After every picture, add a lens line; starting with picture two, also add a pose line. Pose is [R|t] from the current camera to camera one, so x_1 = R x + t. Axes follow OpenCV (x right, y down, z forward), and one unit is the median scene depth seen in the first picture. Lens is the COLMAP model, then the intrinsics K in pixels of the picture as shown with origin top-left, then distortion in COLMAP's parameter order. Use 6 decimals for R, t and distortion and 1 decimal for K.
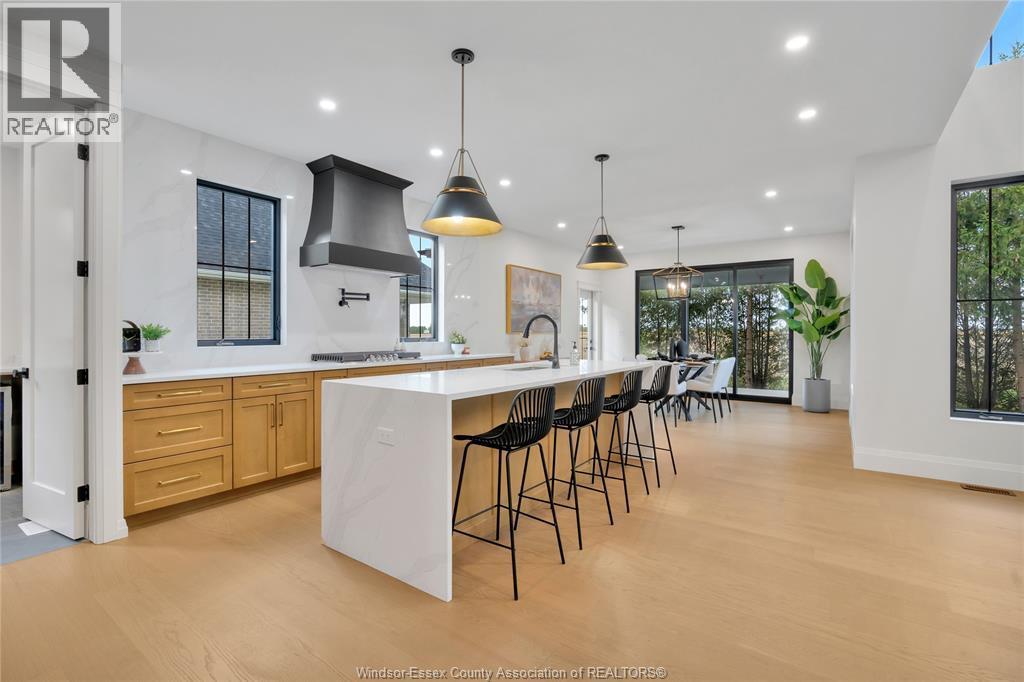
lens RADIAL K [[455.6, 0, 508.6], [0, 455.6, 335.6], [0, 0, 1]] dist [-0.000476, -0.000167]
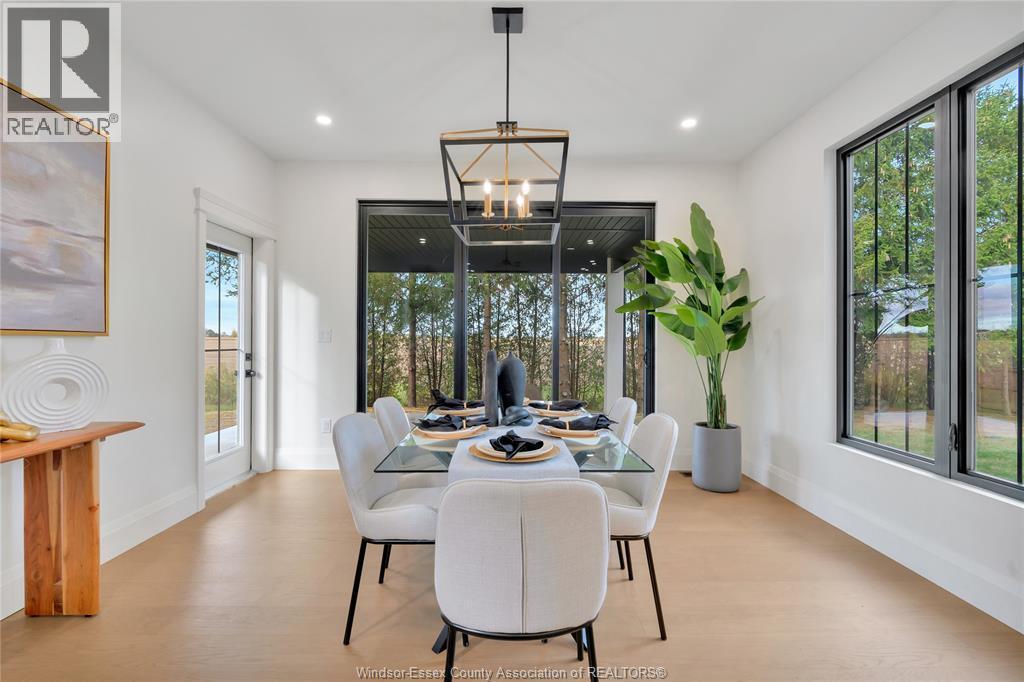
lens RADIAL K [[455.6, 0, 508.6], [0, 455.6, 335.6], [0, 0, 1]] dist [-0.000476, -0.000167]
pose [[0.808753, 0.008067, 0.588093, 0.128176], [-0.000592, 0.999917, -0.012901, -0.001608], [-0.588148, 0.010085, 0.808690, 0.520145]]
